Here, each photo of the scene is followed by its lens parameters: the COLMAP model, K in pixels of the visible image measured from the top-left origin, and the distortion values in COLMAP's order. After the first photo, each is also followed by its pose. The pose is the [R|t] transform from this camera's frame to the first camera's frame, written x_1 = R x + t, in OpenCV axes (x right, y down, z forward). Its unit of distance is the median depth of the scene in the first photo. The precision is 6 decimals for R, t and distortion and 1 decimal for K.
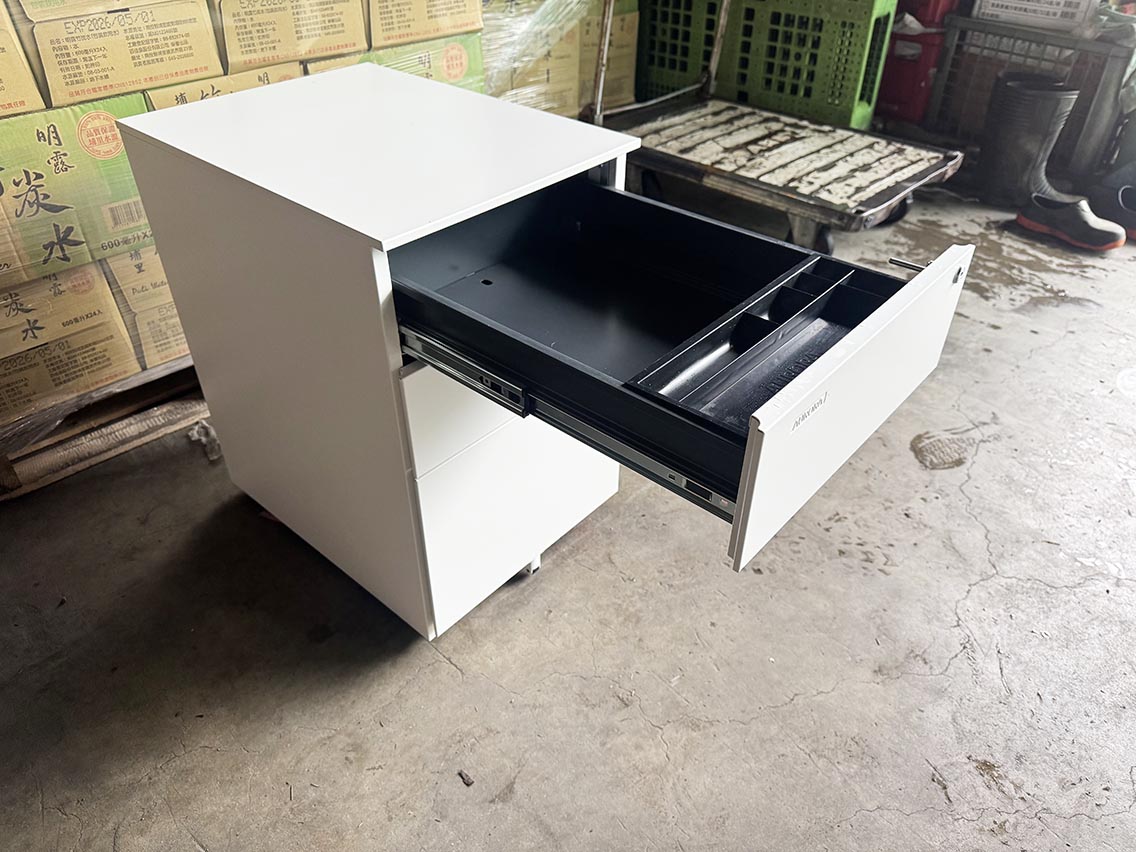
lens RADIAL K [[805.2, 0, 573.0], [0, 805.2, 428.5], [0, 0, 1]] dist [0.009193, -0.015824]
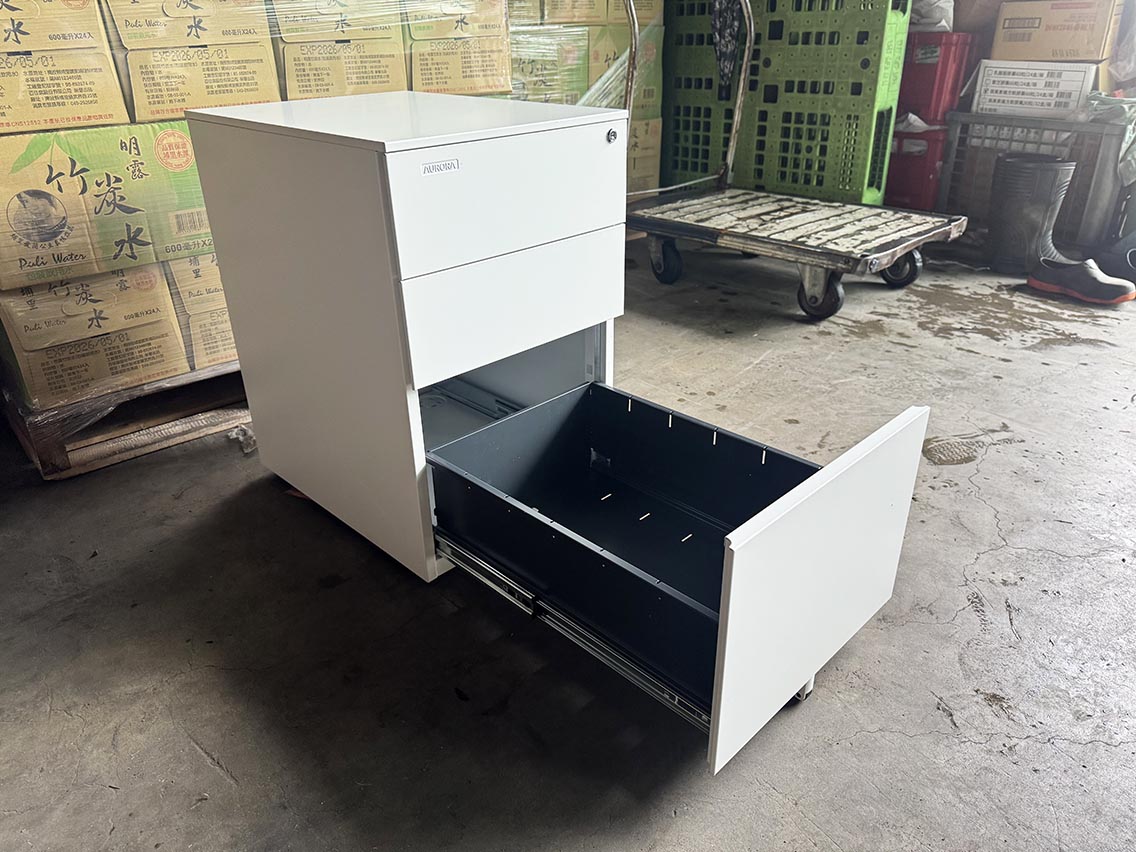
lens RADIAL K [[805.2, 0, 572.4], [0, 805.2, 445.8], [0, 0, 1]] dist [0.009193, -0.015824]
pose [[0.998126, 0.001637, -0.061167, 0.050631], [-0.012506, 0.983997, -0.177745, 0.227284], [0.059897, 0.178176, 0.982174, -0.023755]]
